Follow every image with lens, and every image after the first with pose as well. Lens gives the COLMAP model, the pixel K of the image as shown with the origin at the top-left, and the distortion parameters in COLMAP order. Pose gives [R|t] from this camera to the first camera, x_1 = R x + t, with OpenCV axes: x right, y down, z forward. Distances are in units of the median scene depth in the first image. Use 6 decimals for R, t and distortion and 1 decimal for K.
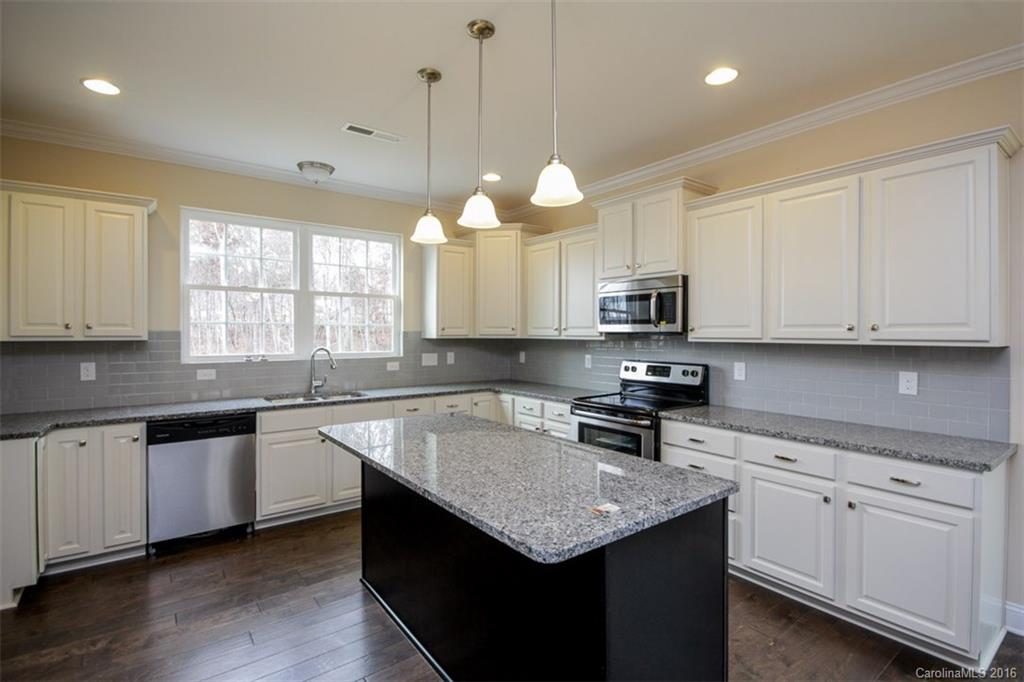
lens RADIAL K [[485.8, 0, 516.3], [0, 485.8, 334.6], [0, 0, 1]] dist [0.003016, -0.003576]
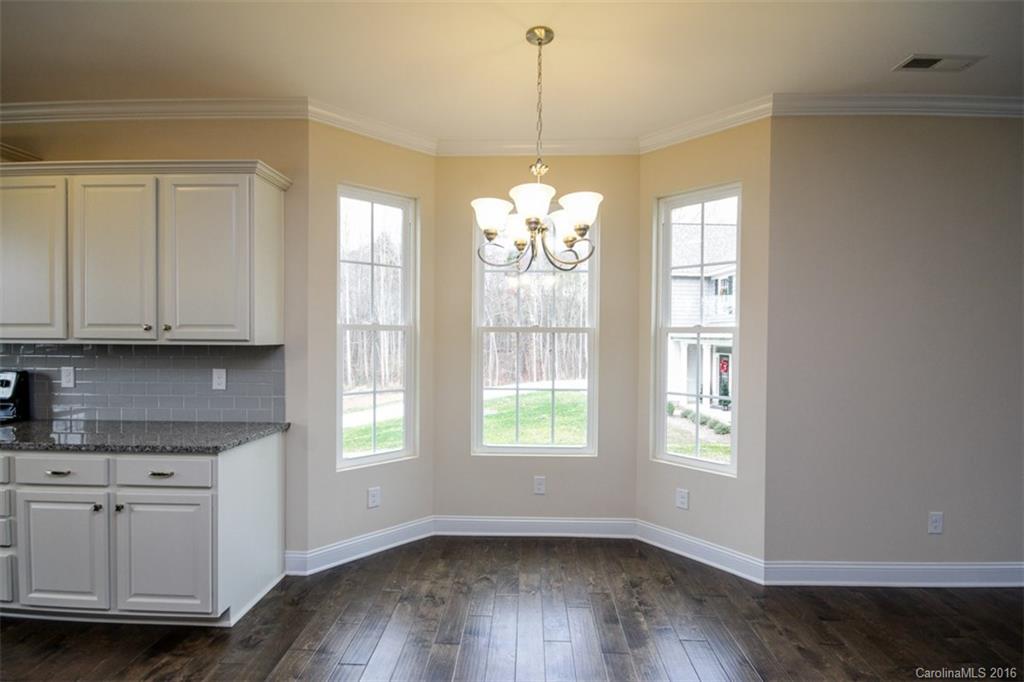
lens RADIAL K [[485.8, 0, 510.8], [0, 485.8, 345.3], [0, 0, 1]] dist [0.003016, -0.003576]
pose [[0.644050, -0.012777, 0.764876, 0.305736], [-0.000073, 0.999859, 0.016764, 0.003470], [-0.764983, -0.010852, 0.643959, -0.159686]]
